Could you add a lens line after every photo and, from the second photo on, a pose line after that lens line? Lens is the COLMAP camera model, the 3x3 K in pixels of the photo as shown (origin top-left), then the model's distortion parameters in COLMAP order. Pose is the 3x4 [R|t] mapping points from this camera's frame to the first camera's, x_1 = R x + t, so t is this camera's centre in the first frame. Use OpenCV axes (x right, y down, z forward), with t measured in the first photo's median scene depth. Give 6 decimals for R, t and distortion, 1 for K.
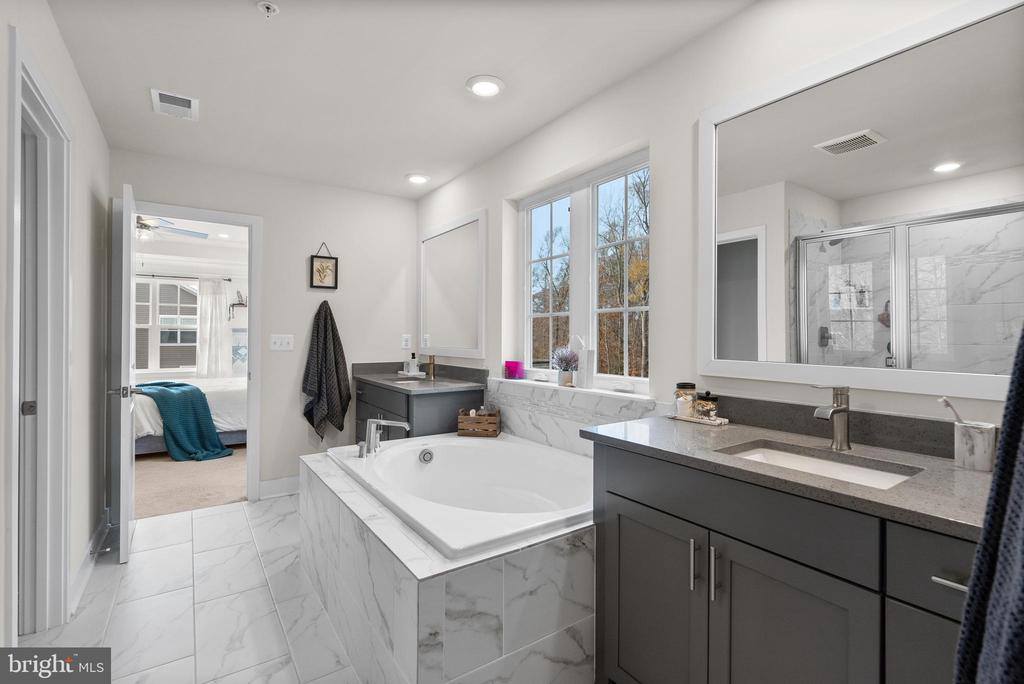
lens RADIAL K [[471.6, 0, 508.0], [0, 471.6, 328.5], [0, 0, 1]] dist [0.003239, 0.000738]
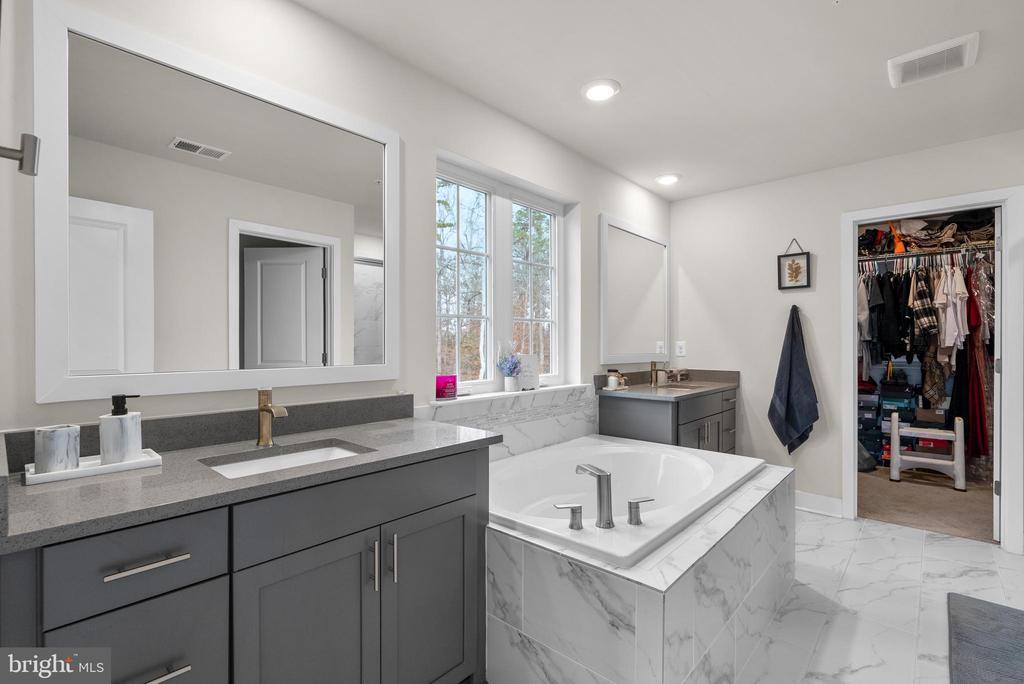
lens RADIAL K [[467.1, 0, 513.0], [0, 467.1, 349.1], [0, 0, 1]] dist [-0.003839, -0.000133]
pose [[-0.235992, -0.015491, 0.971632, -0.826124], [-0.016210, 0.999797, 0.012003, 0.018331], [-0.971620, -0.012917, -0.236195, 1.207820]]
